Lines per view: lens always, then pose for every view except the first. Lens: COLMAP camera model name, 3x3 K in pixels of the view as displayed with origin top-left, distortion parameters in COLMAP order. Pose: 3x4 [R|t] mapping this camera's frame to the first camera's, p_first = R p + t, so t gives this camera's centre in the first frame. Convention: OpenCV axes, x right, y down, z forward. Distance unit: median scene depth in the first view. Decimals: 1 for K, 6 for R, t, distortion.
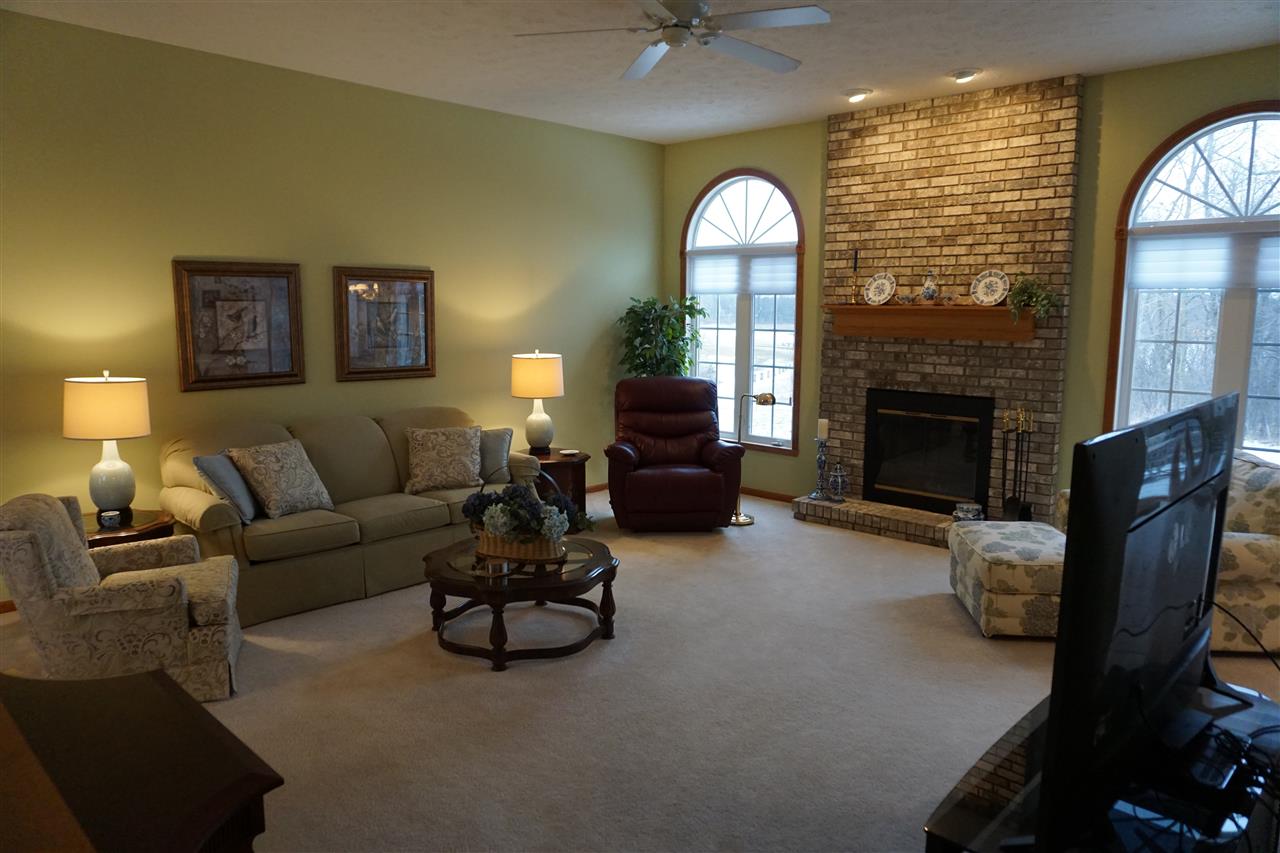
lens RADIAL K [[849.3, 0, 625.0], [0, 849.3, 411.5], [0, 0, 1]] dist [-0.074580, 0.067030]
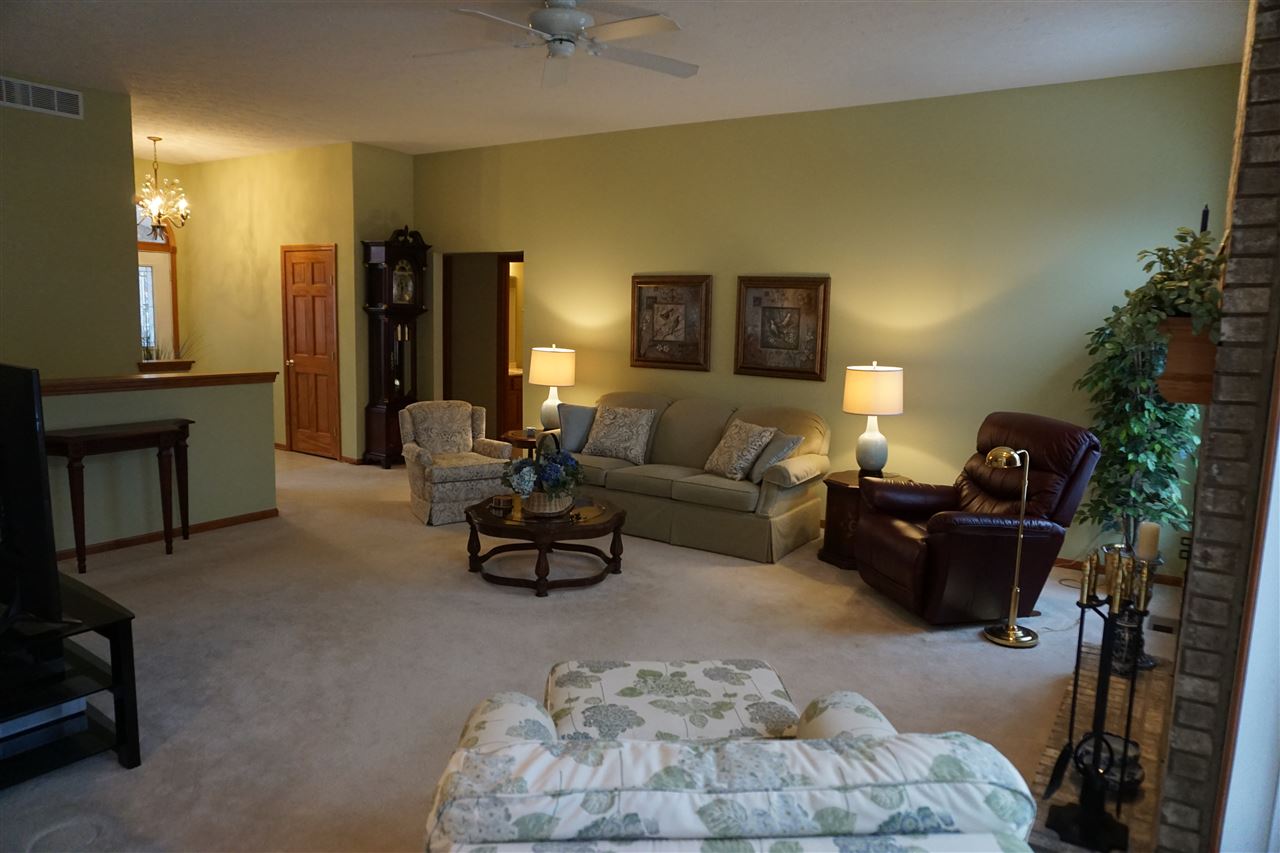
lens RADIAL K [[849.3, 0, 625.0], [0, 849.3, 411.5], [0, 0, 1]] dist [-0.074580, 0.067030]
pose [[0.165545, 0.123859, -0.978393, 0.796300], [-0.137794, 0.985255, 0.101412, -0.081494], [0.976528, 0.118029, 0.180172, 0.633698]]
